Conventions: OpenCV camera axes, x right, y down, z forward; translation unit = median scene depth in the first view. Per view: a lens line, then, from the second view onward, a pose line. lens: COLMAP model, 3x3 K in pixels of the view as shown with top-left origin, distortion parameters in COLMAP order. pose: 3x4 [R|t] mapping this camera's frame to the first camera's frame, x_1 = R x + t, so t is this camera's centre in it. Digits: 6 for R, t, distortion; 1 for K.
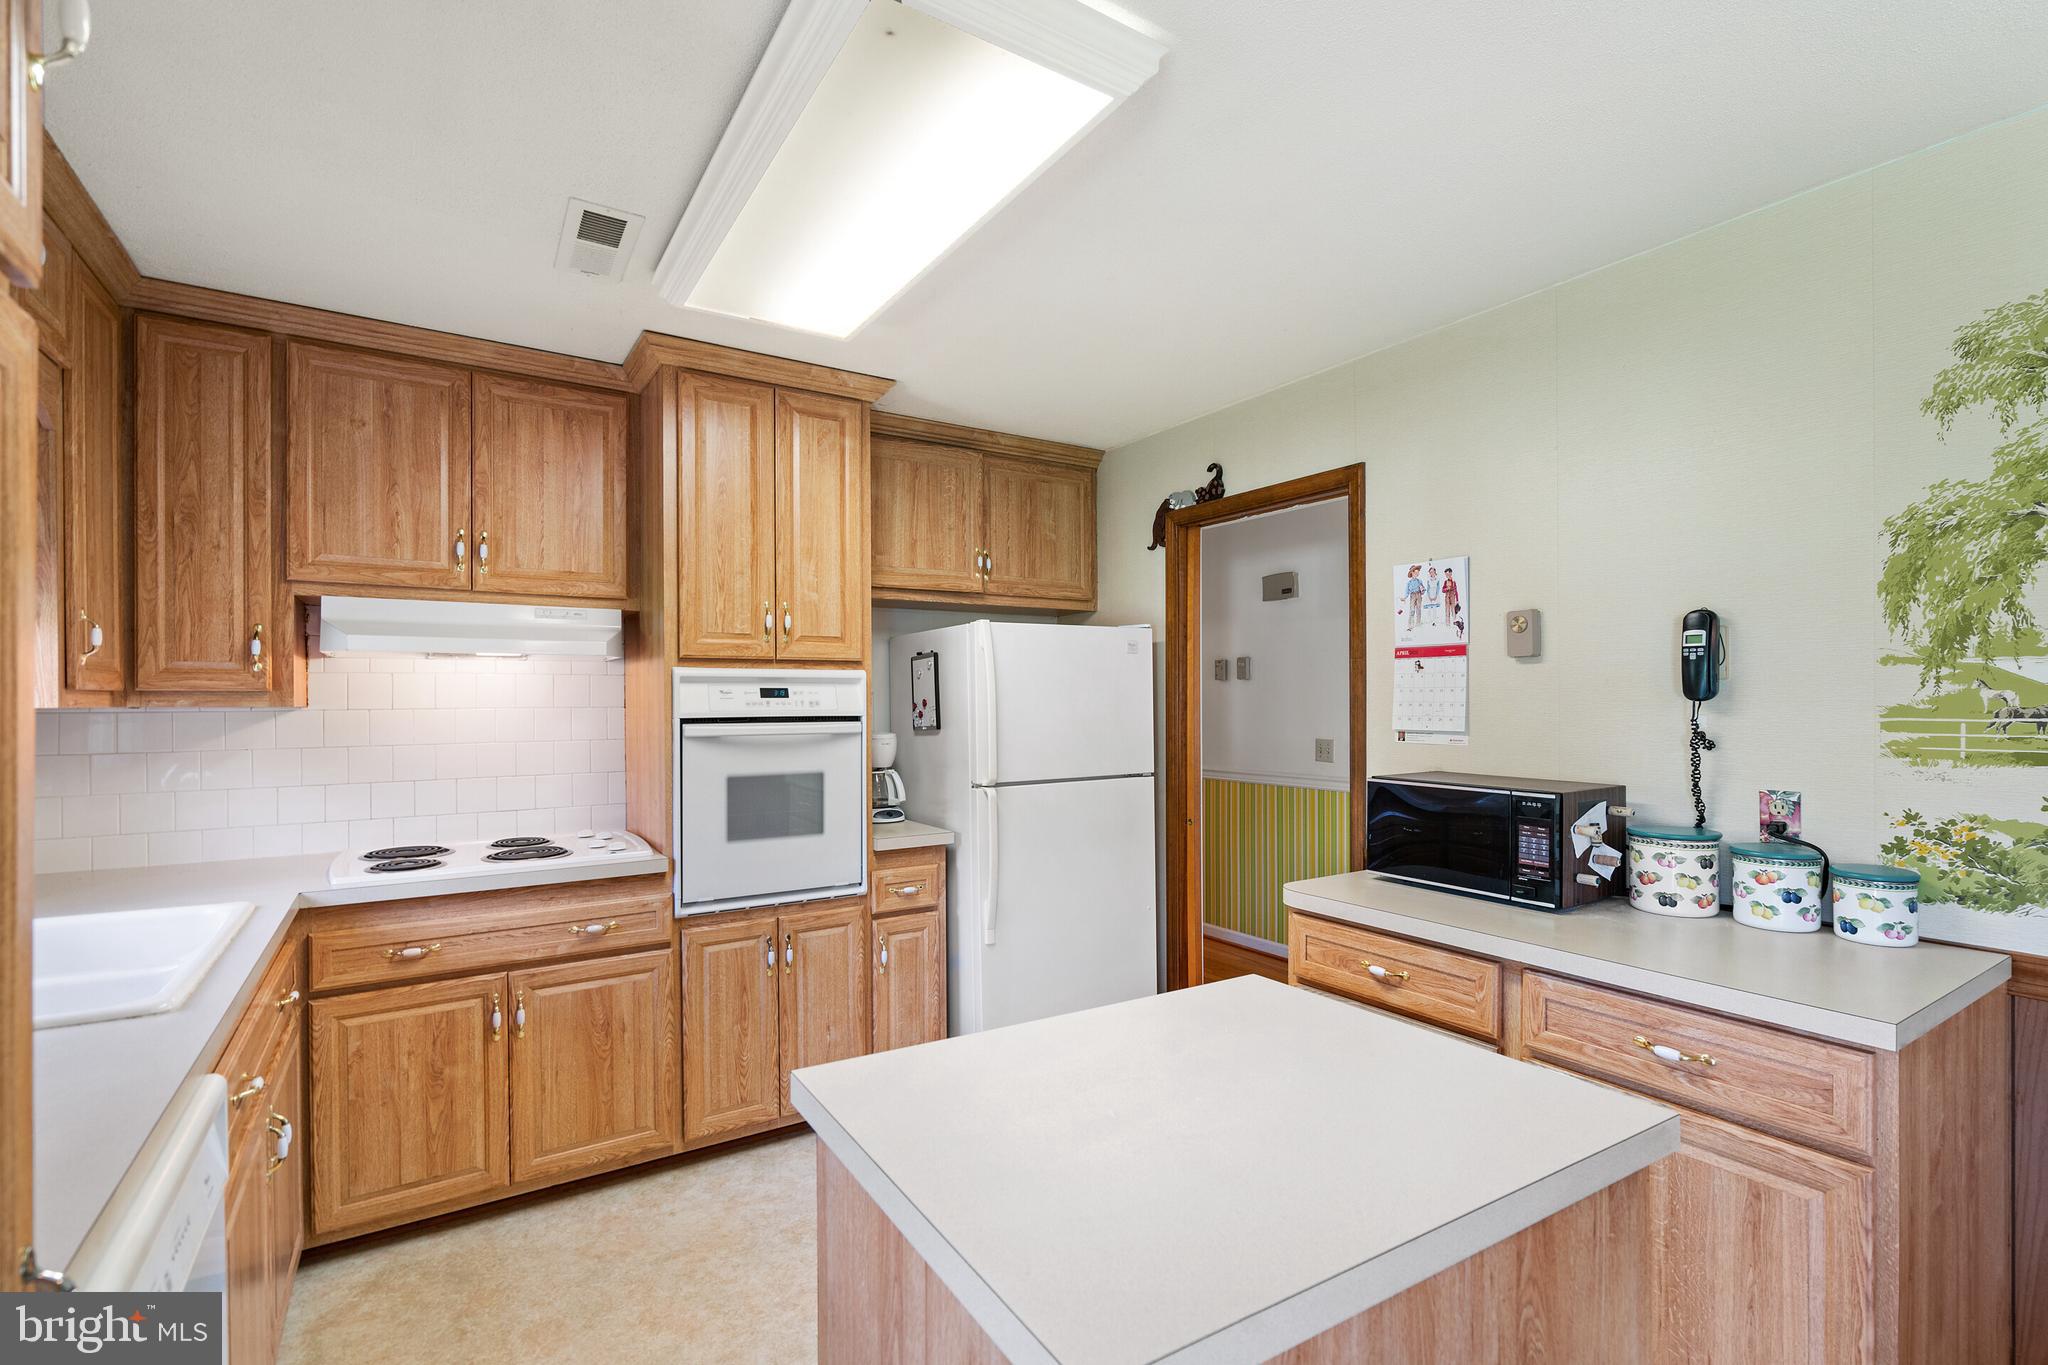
lens RADIAL K [[957.6, 0, 1025.8], [0, 957.6, 720.9], [0, 0, 1]] dist [0.000608, 0.000005]
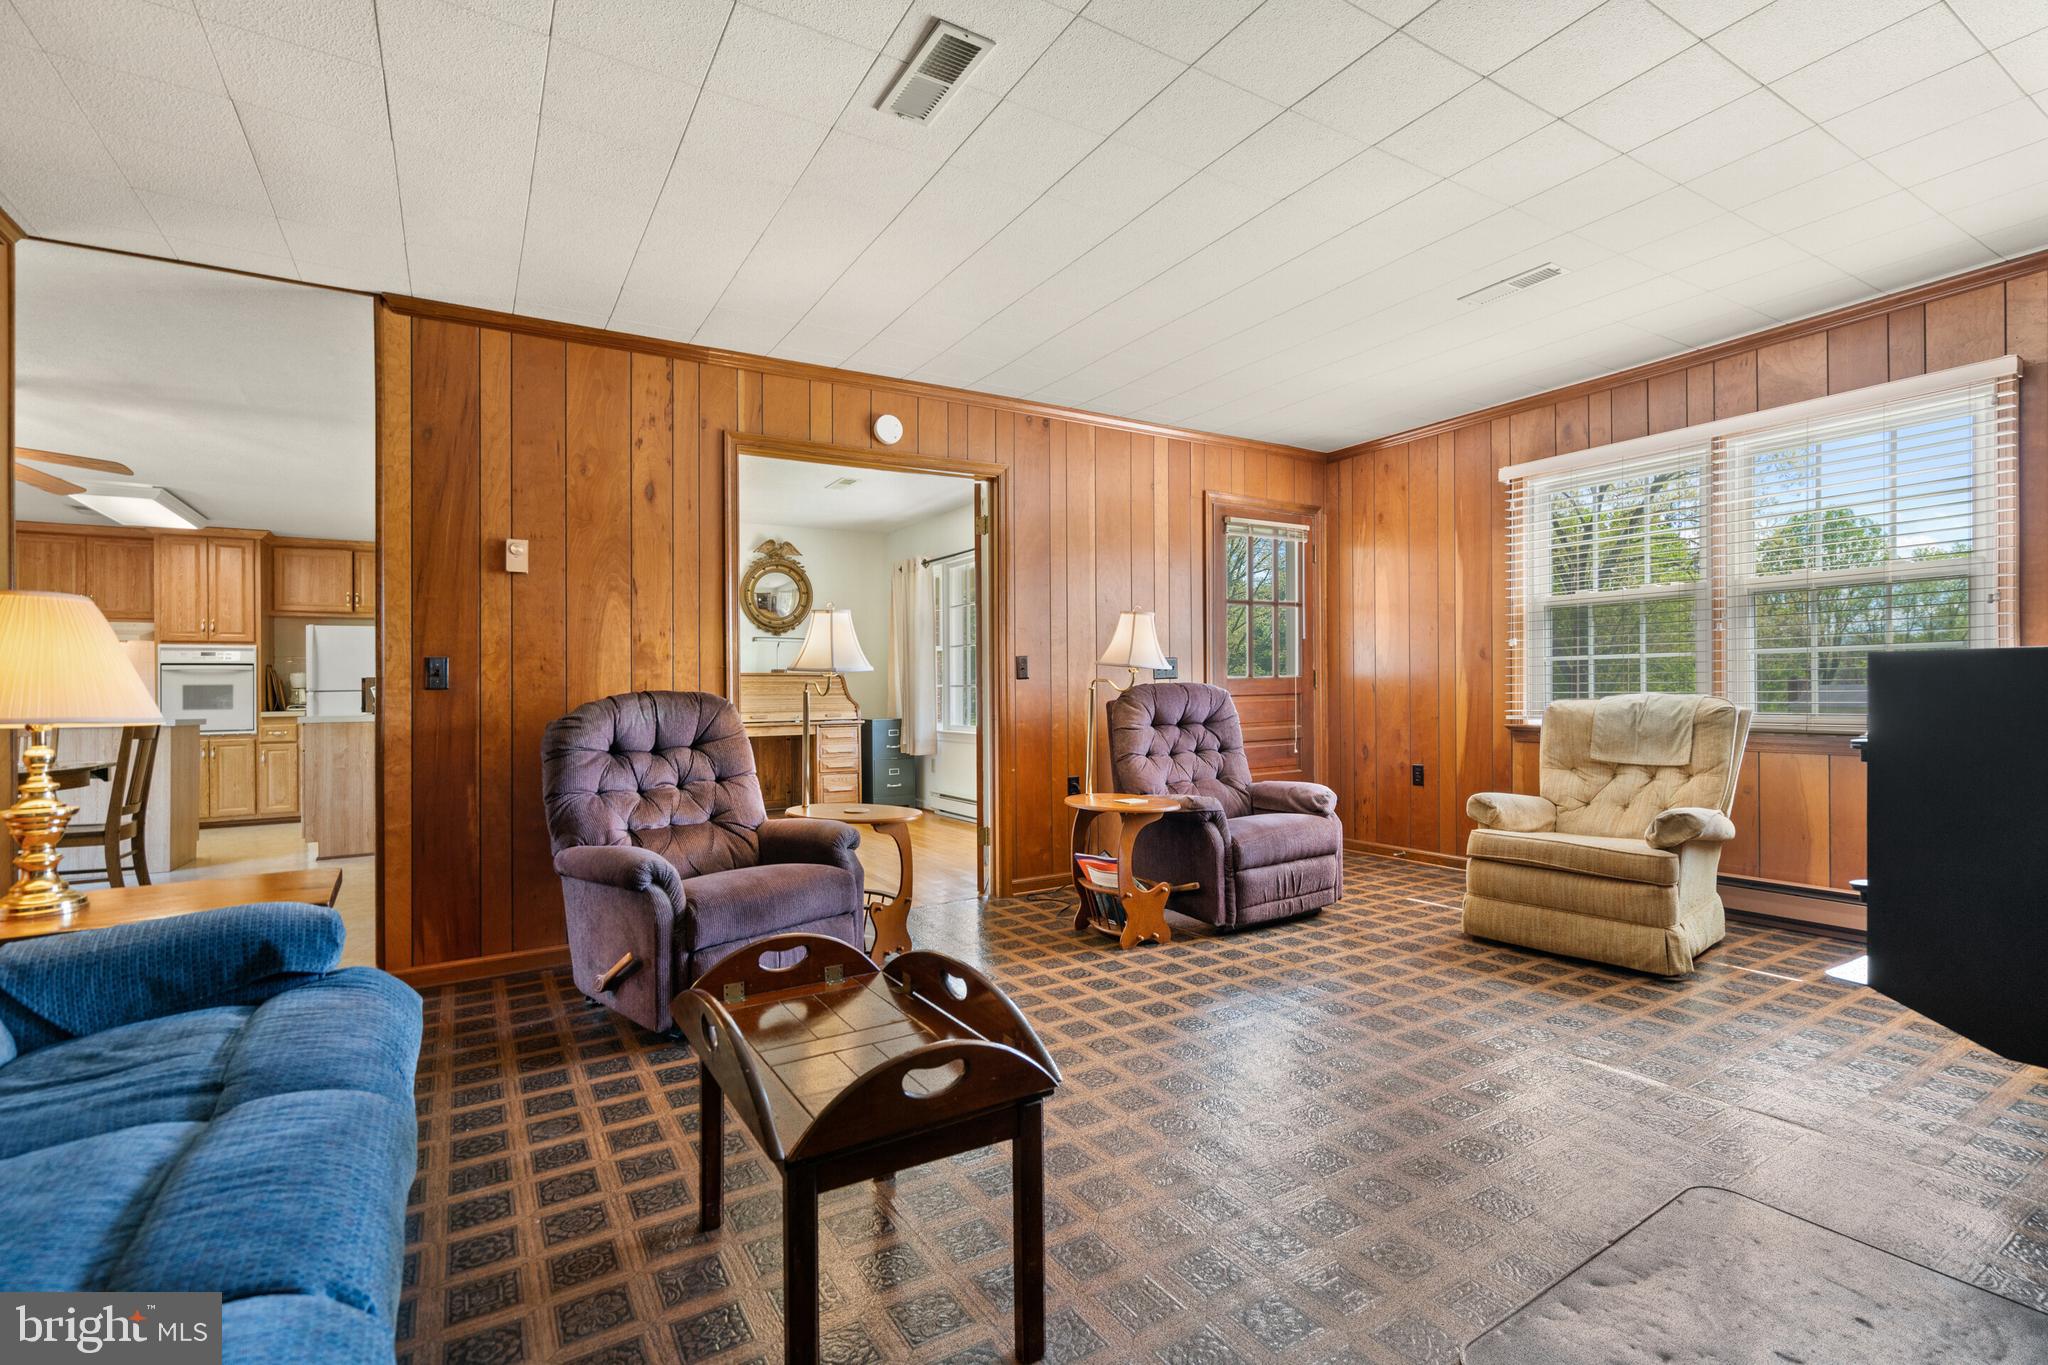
lens RADIAL K [[922.7, 0, 1017.9], [0, 922.7, 675.1], [0, 0, 1]] dist [-0.001659, -0.000321]
pose [[0.999723, -0.002999, -0.023344, 2.032553], [0.002711, 0.999920, -0.012351, 0.066527], [0.023379, 0.012285, 0.999651, -1.479361]]
